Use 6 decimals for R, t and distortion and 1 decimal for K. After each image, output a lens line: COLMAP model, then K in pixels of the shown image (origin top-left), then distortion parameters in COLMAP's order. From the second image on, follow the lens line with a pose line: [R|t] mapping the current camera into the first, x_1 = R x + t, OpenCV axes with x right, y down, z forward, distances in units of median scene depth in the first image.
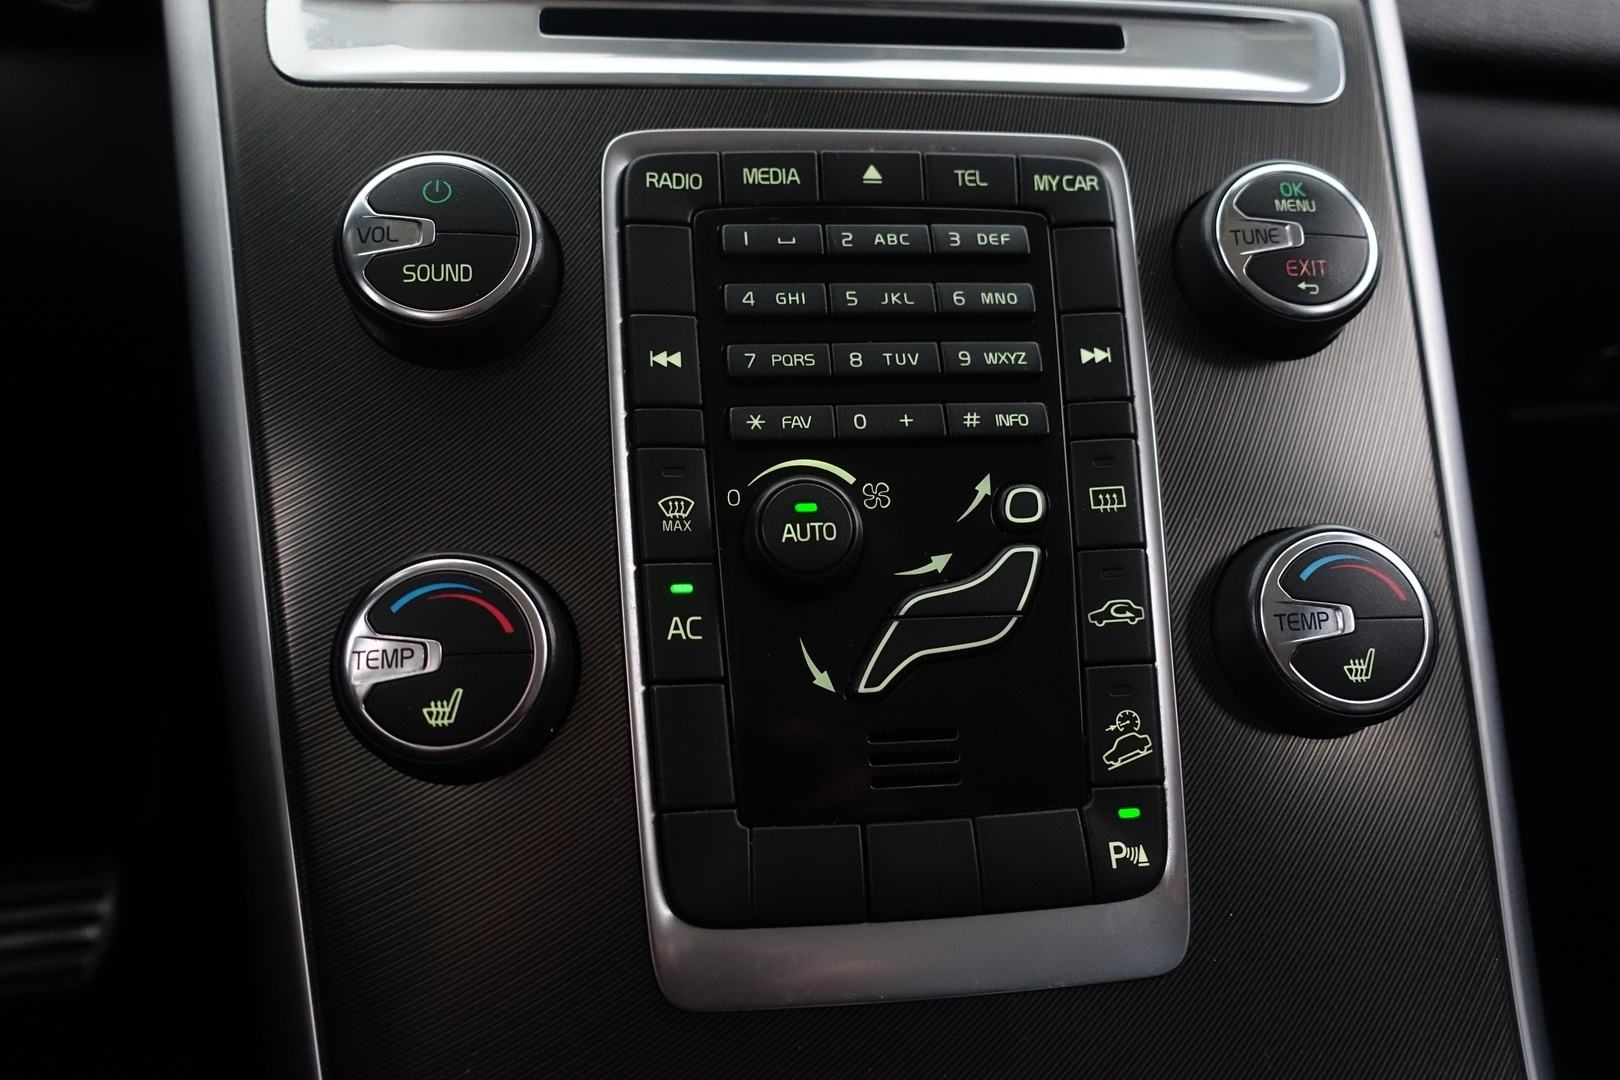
lens RADIAL K [[1096.2, 0, 803.4], [0, 1096.2, 538.3], [0, 0, 1]] dist [-0.002145, 0.004744]
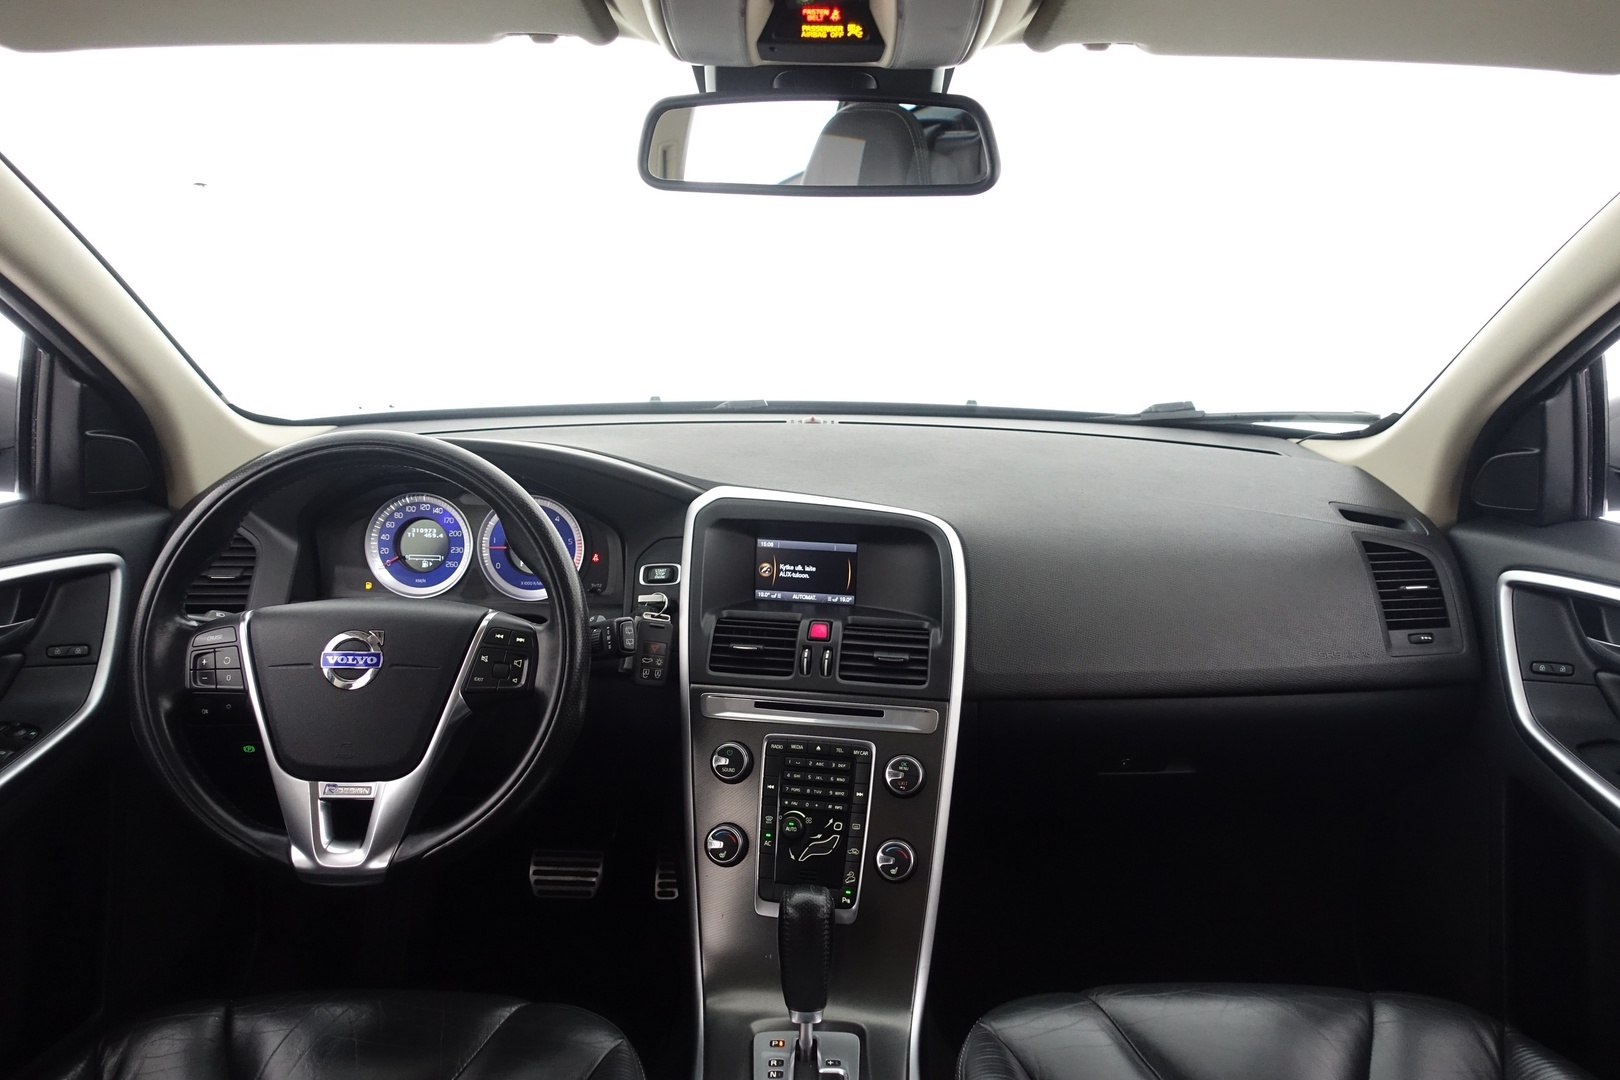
lens RADIAL K [[1096.2, 0, 802.4], [0, 1096.2, 555.7], [0, 0, 1]] dist [-0.002145, 0.004744]
pose [[0.958573, 0.075402, -0.274684, 1.299904], [-0.077468, 0.996989, 0.003334, -1.236948], [0.274109, 0.018084, 0.961529, -3.762318]]
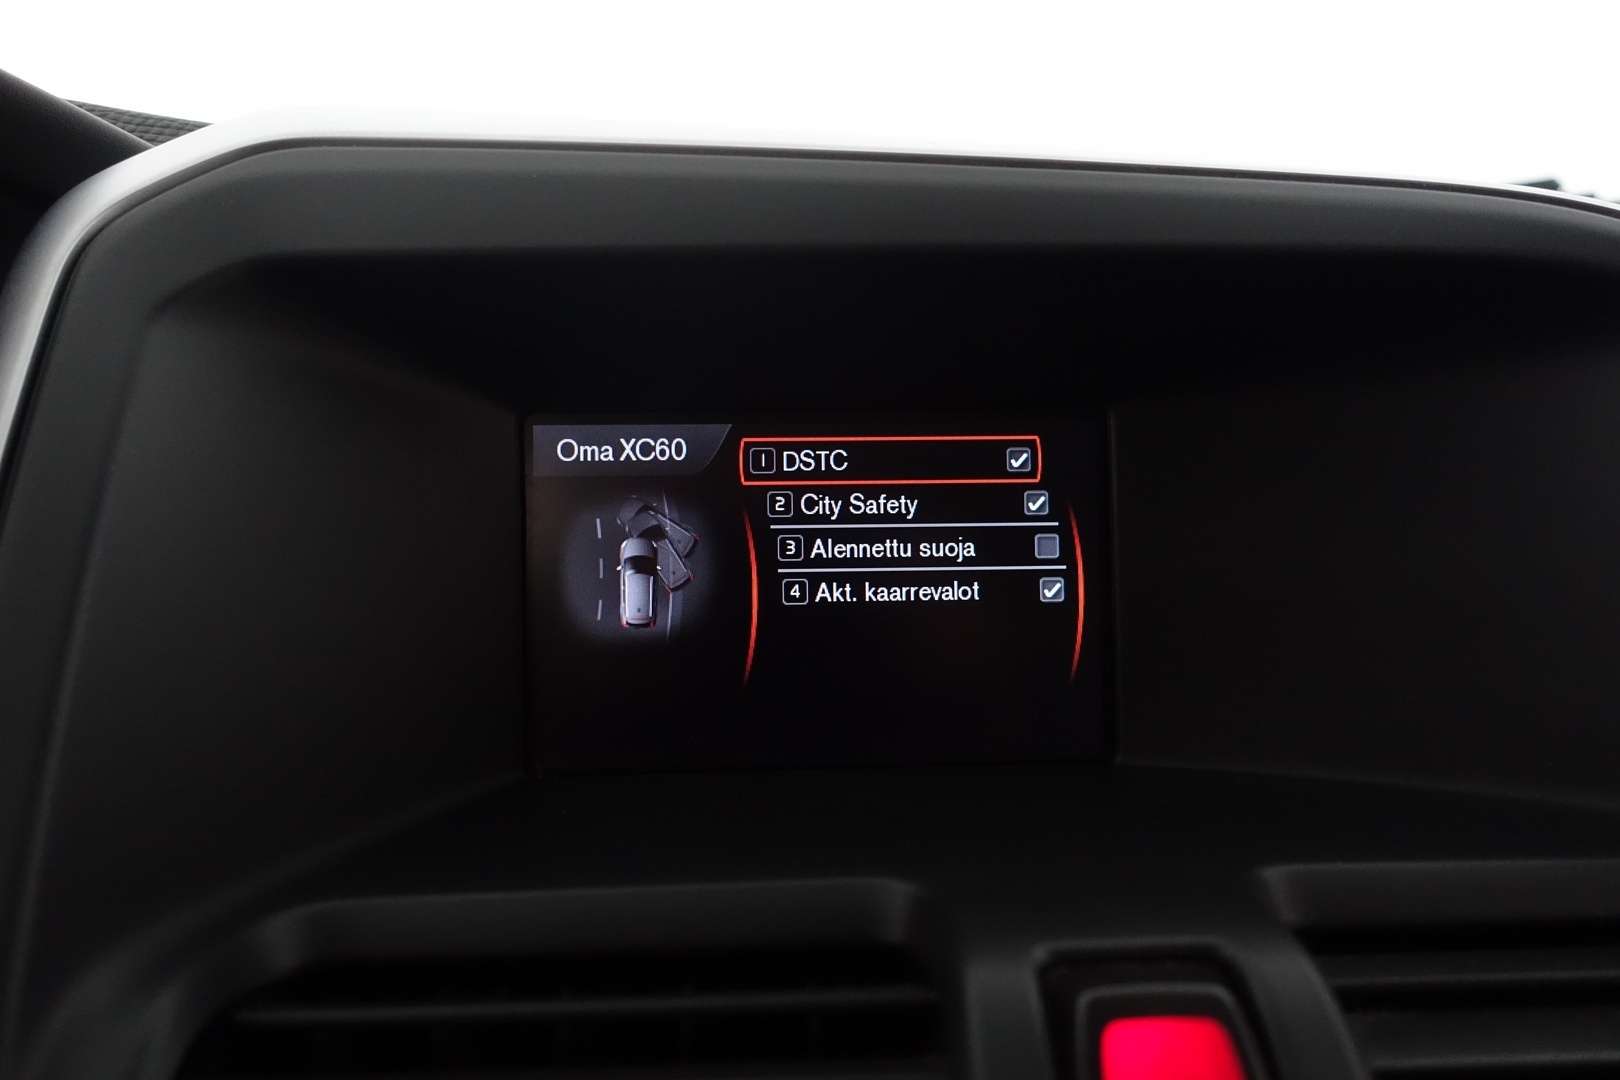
lens RADIAL K [[1096.2, 0, 808.8], [0, 1096.2, 542.8], [0, 0, 1]] dist [-0.002145, 0.004744]
pose [[0.997192, 0.000597, -0.074886, -0.156449], [-0.008318, 0.994663, -0.102841, -1.079671], [0.074425, 0.103175, 0.991875, 0.650279]]
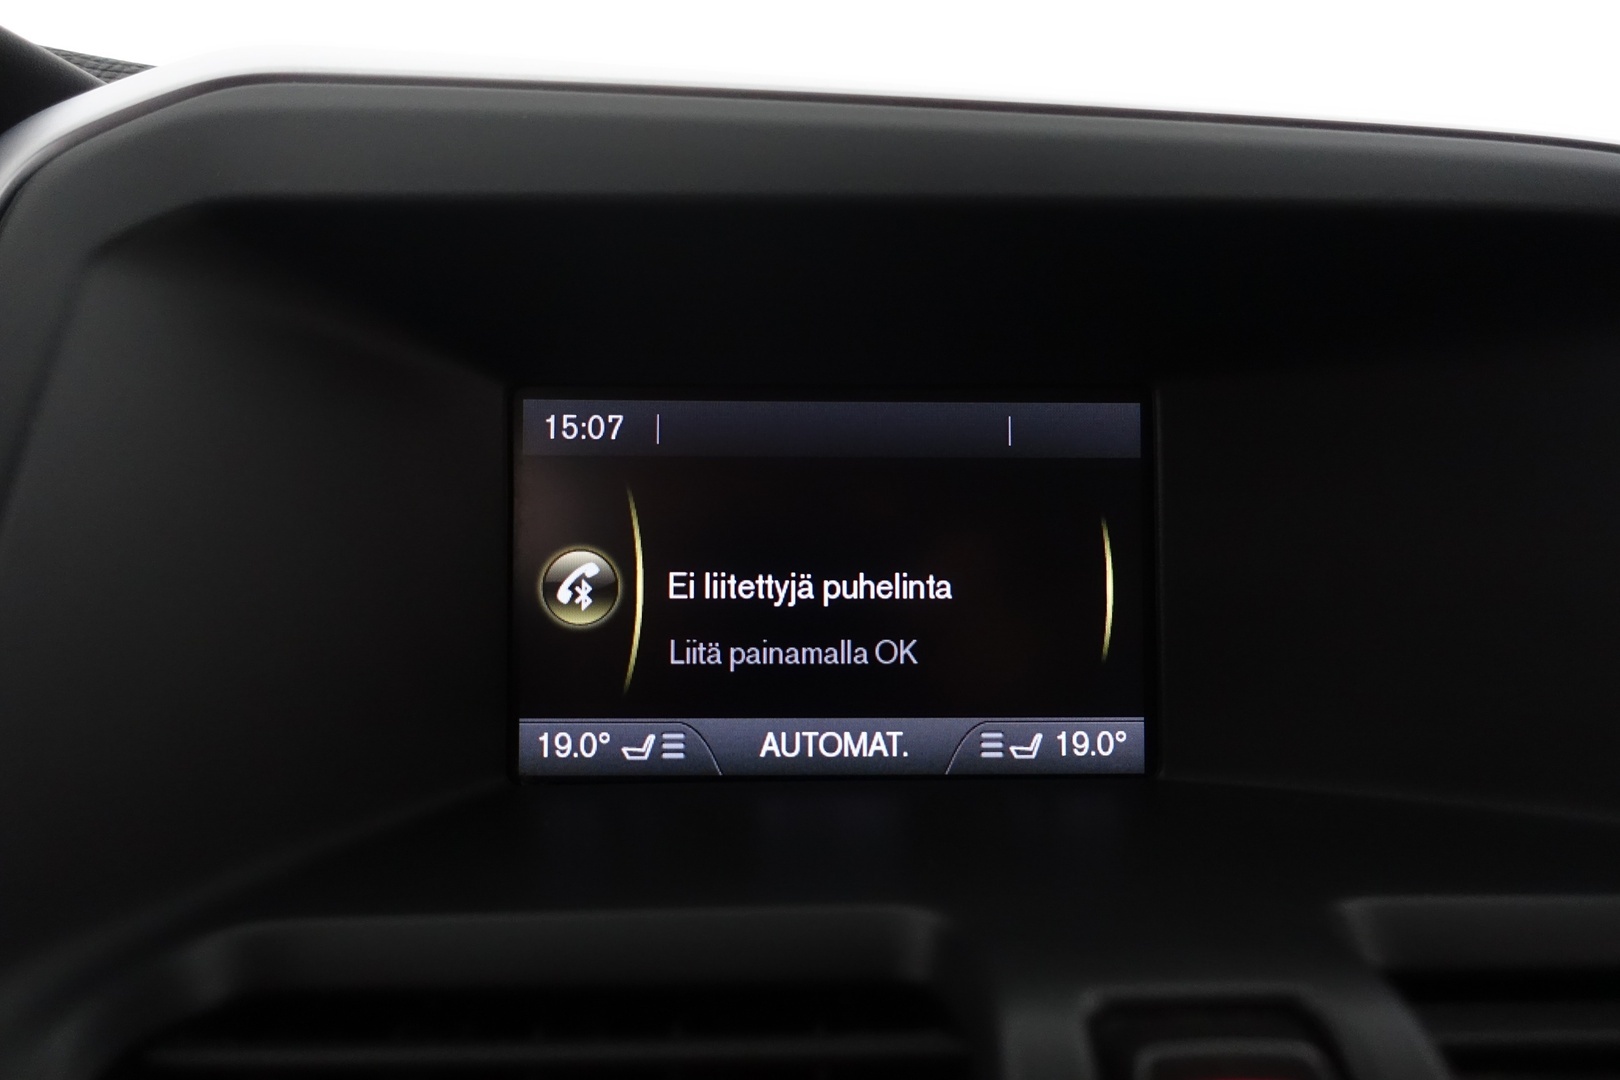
lens RADIAL K [[1096.2, 0, 808.4], [0, 1096.2, 541.4], [0, 0, 1]] dist [-0.002145, 0.004744]
pose [[0.996249, 0.013084, -0.085533, -0.164816], [-0.022913, 0.993105, -0.114966, -1.068957], [0.083439, 0.116495, 0.989680, 0.739176]]
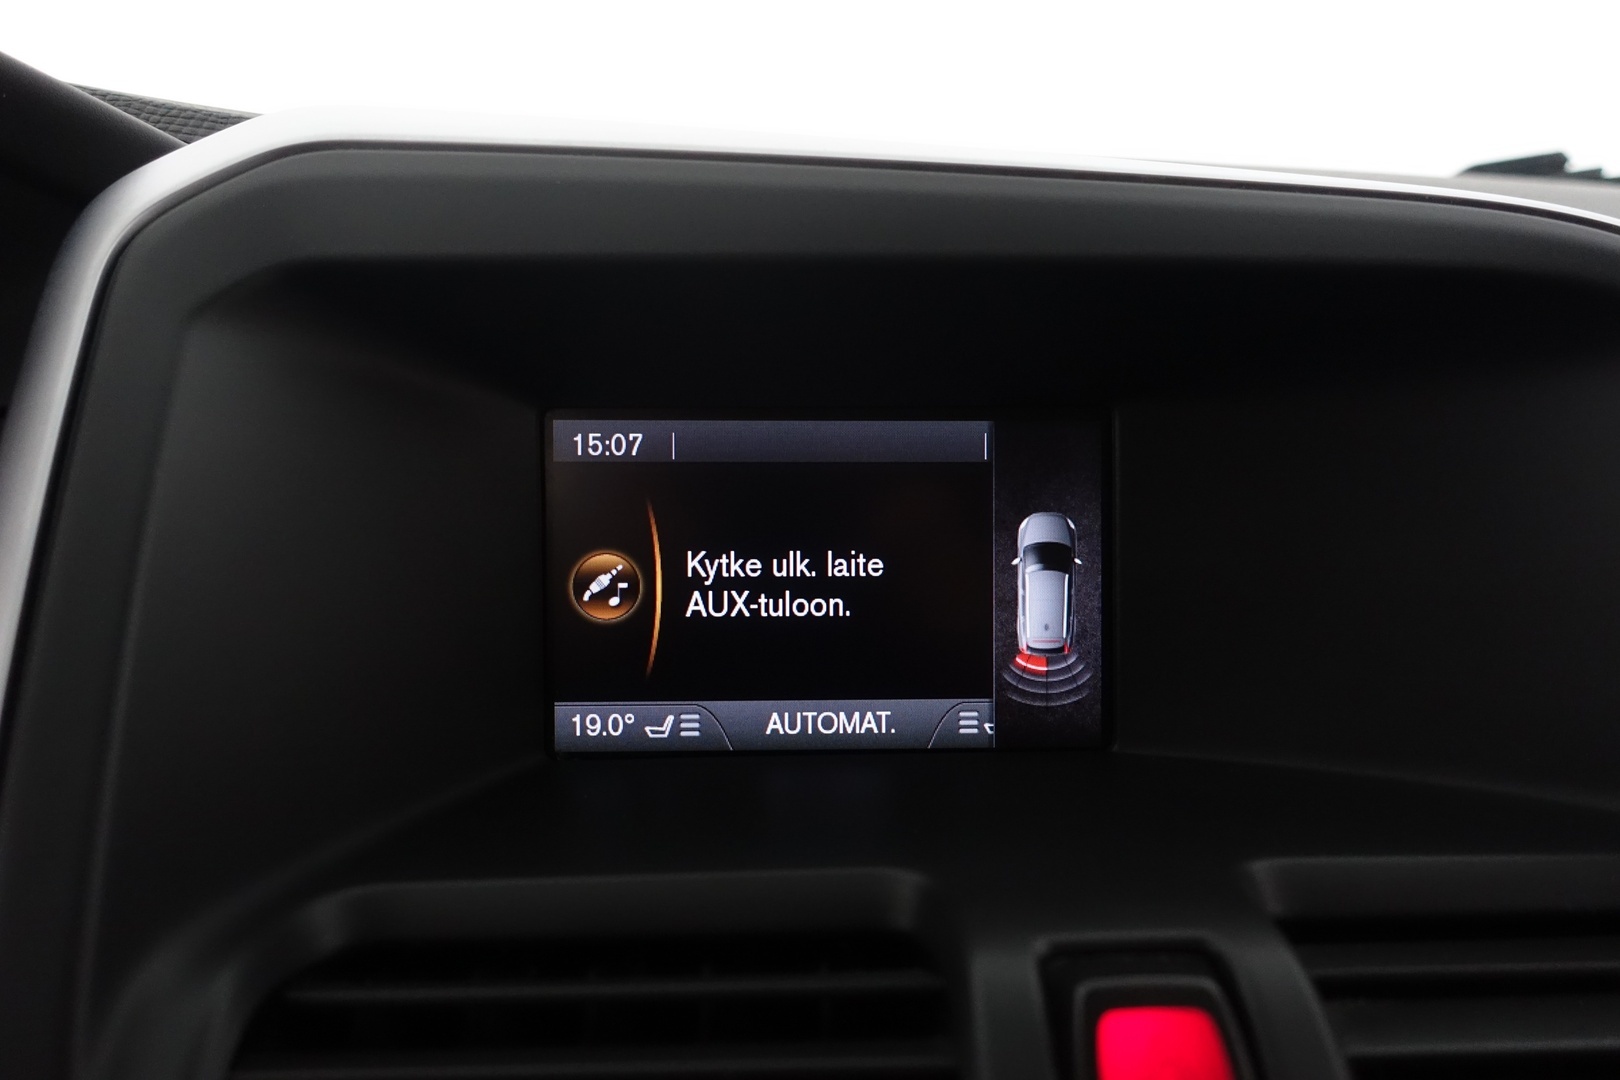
lens RADIAL K [[1096.2, 0, 808.9], [0, 1096.2, 544.9], [0, 0, 1]] dist [-0.002145, 0.004744]
pose [[0.997346, 0.014445, -0.071356, -0.168113], [-0.018828, 0.997952, -0.061138, -1.110978], [0.070327, 0.062319, 0.995575, 0.615119]]
